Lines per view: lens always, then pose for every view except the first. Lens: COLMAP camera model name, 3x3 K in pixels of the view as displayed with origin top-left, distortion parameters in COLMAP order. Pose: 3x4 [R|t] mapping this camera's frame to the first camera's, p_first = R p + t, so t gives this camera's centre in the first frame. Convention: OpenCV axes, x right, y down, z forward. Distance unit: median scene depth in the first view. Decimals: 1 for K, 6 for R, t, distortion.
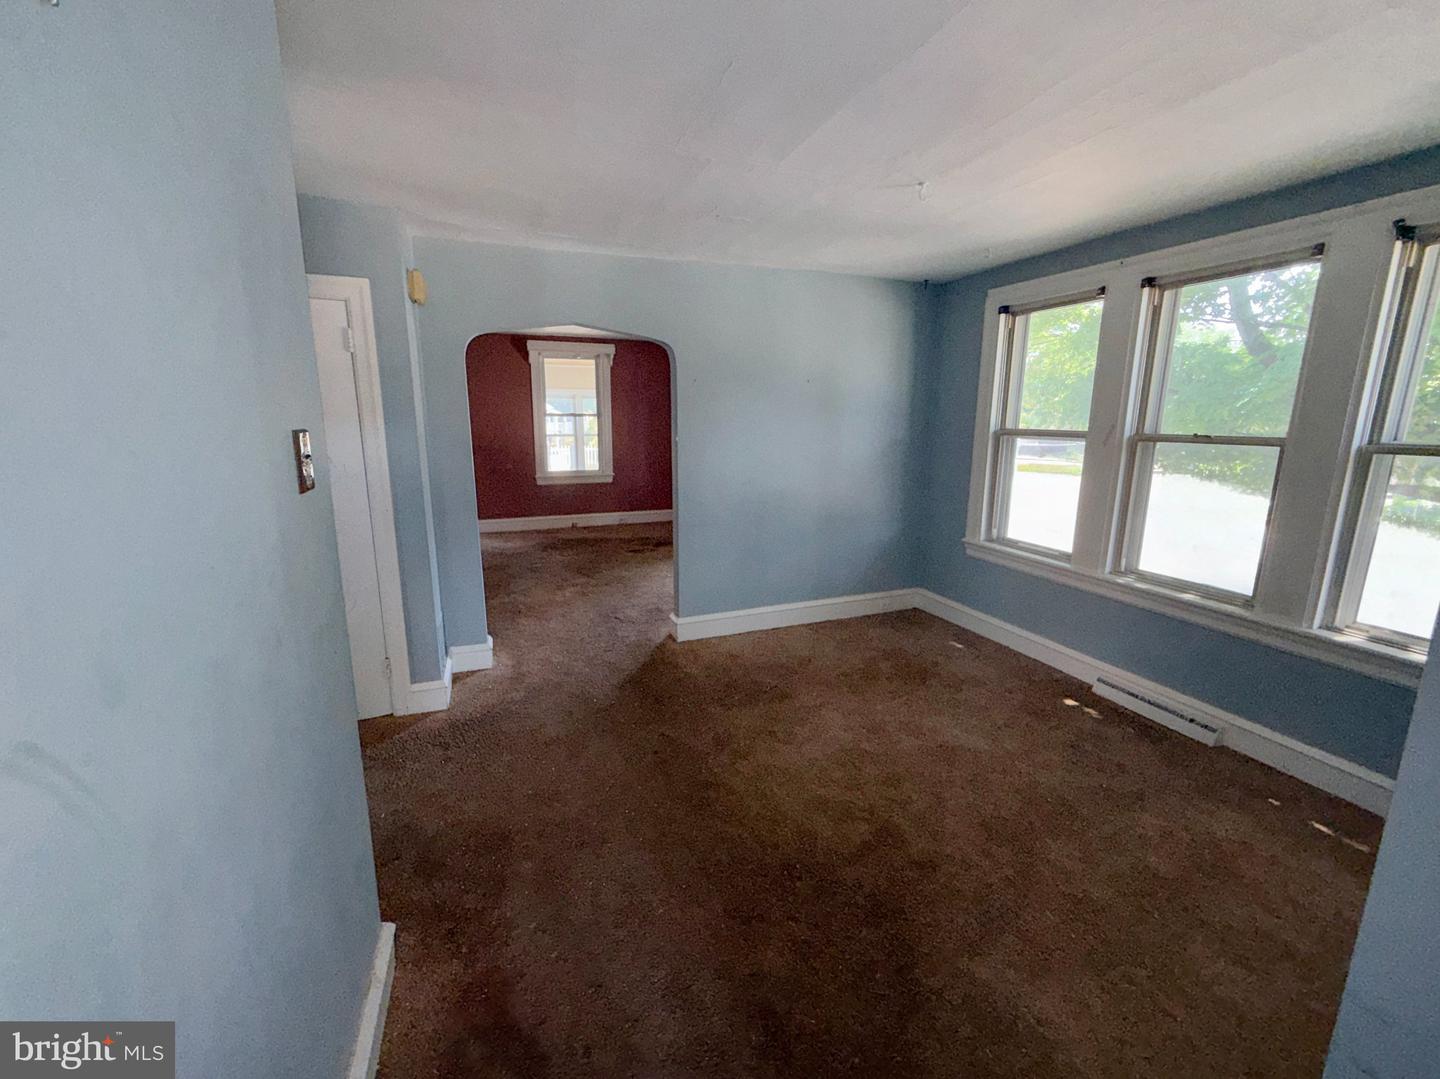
lens RADIAL K [[595.4, 0, 717.7], [0, 595.4, 537.5], [0, 0, 1]] dist [0.000311, -0.000001]
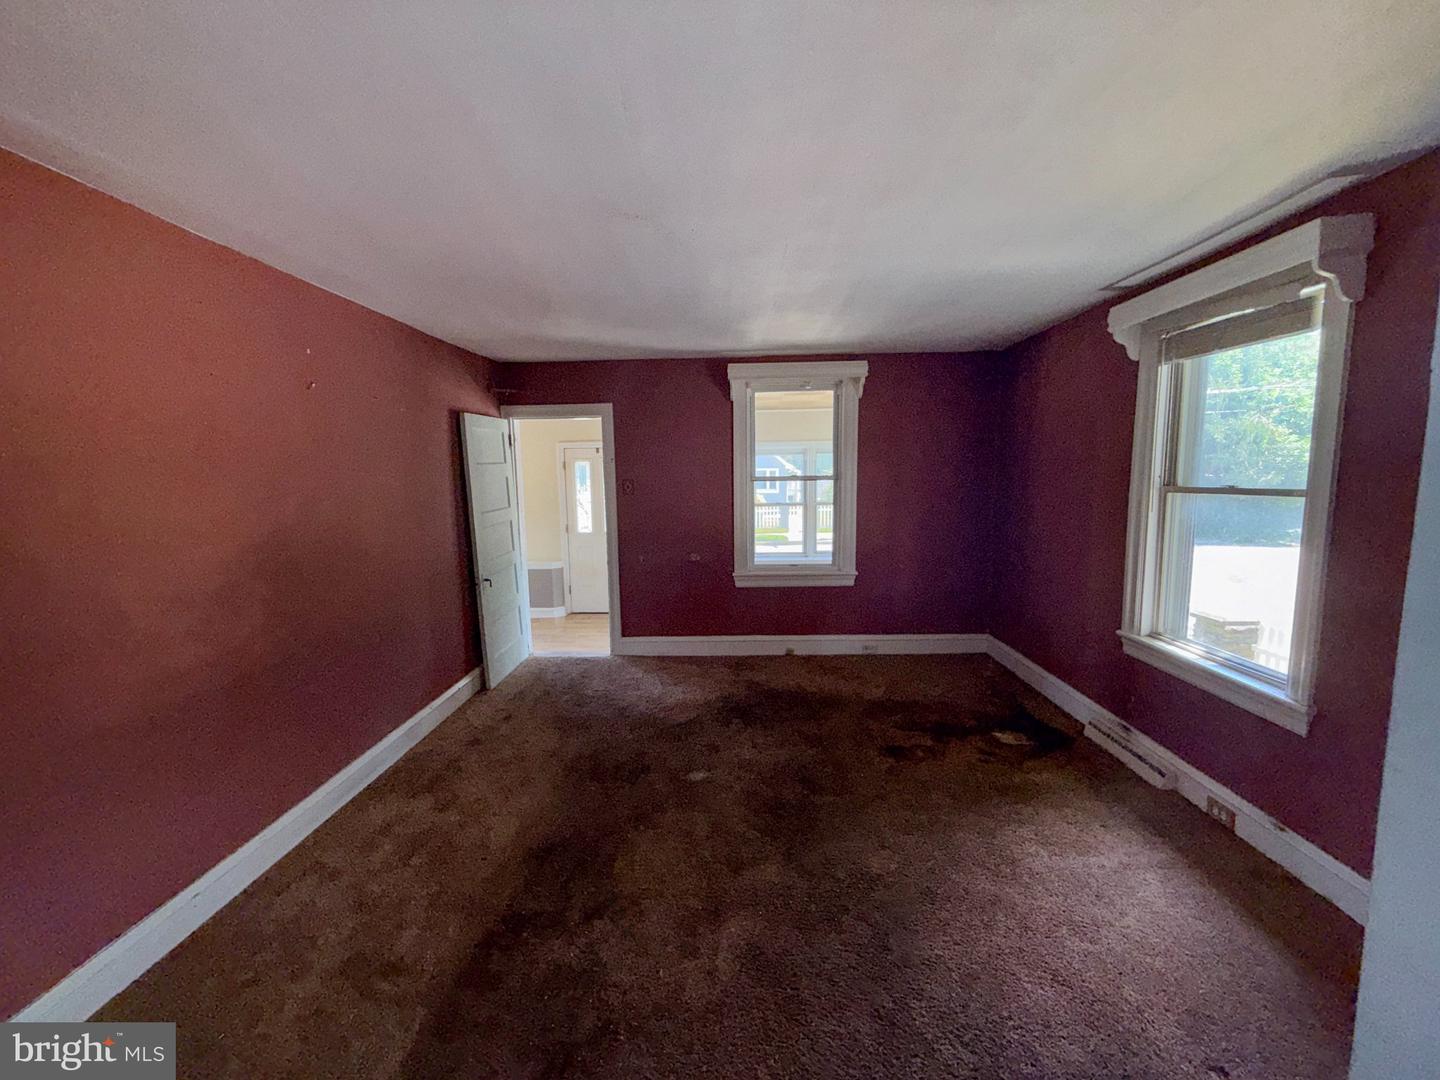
lens RADIAL K [[595.4, 0, 716.6], [0, 595.4, 543.3], [0, 0, 1]] dist [0.000311, -0.000001]
pose [[0.921937, 0.025259, -0.386515, -0.075600], [-0.060600, 0.994989, -0.079524, -0.083450], [0.382570, 0.096739, 0.918848, 0.400952]]
